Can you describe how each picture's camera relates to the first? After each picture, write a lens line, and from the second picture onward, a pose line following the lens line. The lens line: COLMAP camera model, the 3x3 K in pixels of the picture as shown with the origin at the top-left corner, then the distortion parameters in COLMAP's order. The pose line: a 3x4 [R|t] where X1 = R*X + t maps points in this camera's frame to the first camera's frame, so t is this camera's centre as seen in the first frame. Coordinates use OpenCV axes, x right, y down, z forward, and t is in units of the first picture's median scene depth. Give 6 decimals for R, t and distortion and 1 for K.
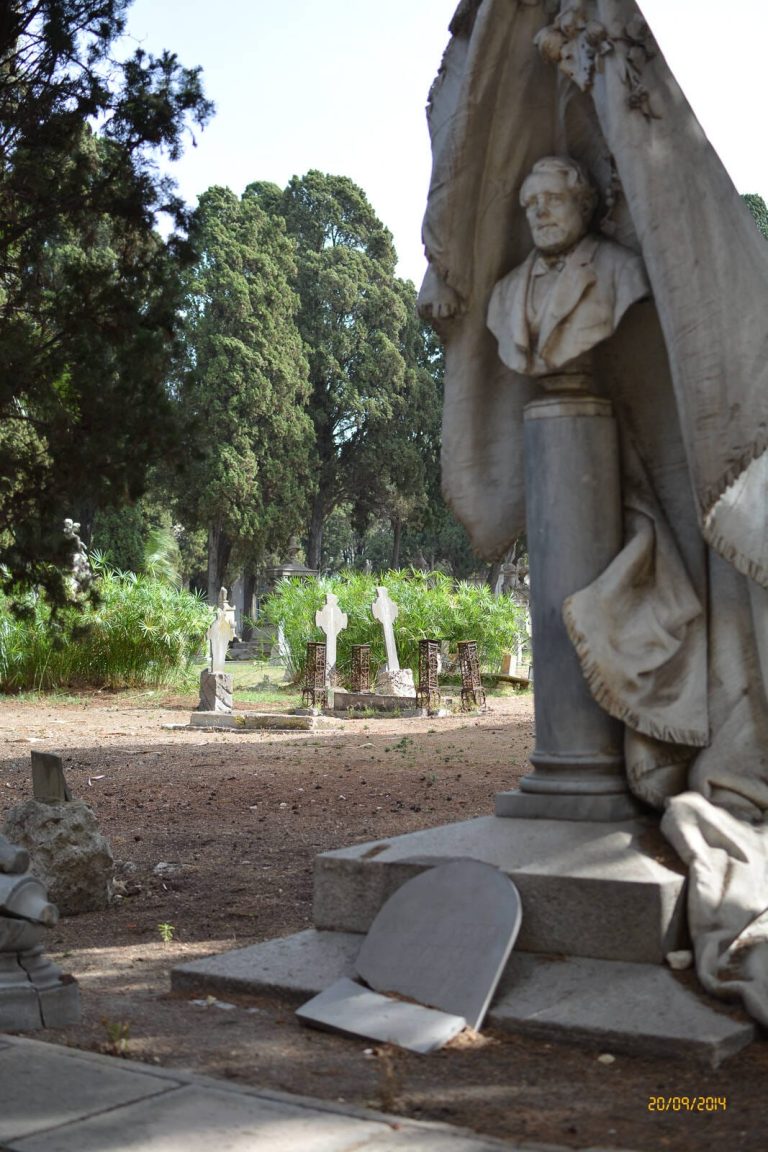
lens RADIAL K [[1769.9, 0, 384.0], [0, 1769.9, 576.0], [0, 0, 1]] dist [-0.172056, 0.136996]
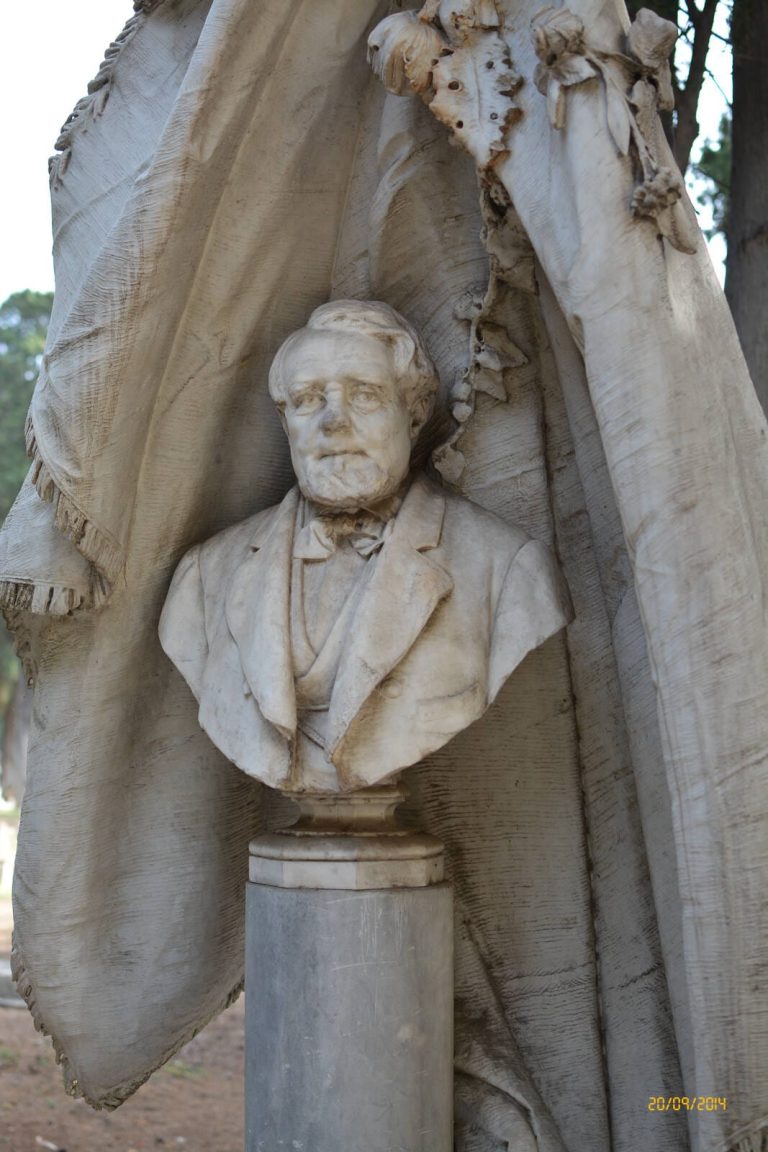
lens RADIAL K [[1769.9, 0, 384.0], [0, 1769.9, 576.0], [0, 0, 1]] dist [-0.172056, 0.136996]
pose [[0.925272, 0.075398, 0.371735, -0.062324], [-0.047032, 0.995287, -0.084806, -0.130178], [-0.376377, 0.060985, 0.924457, 0.579676]]
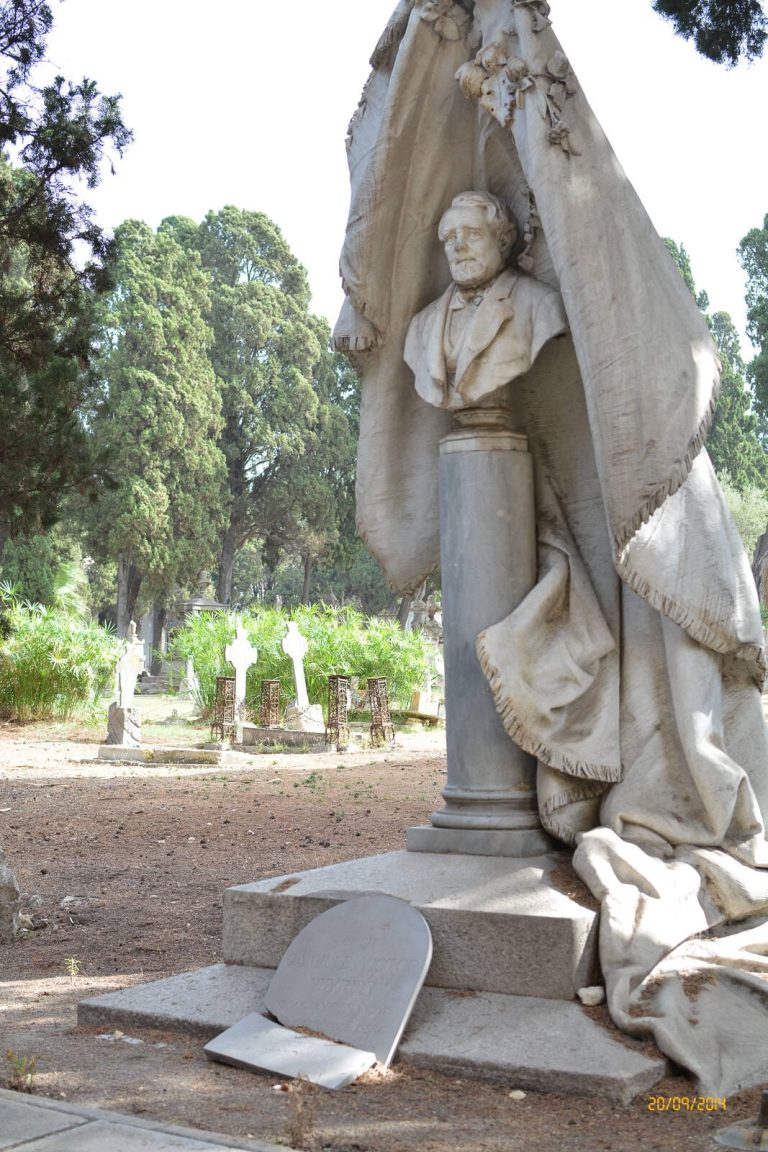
lens RADIAL K [[1769.9, 0, 384.0], [0, 1769.9, 576.0], [0, 0, 1]] dist [-0.172056, 0.136996]
pose [[0.998638, 0.012782, 0.050584, -0.001838], [-0.011746, 0.999716, -0.020733, 0.001928], [-0.050834, 0.020111, 0.998505, 0.003947]]
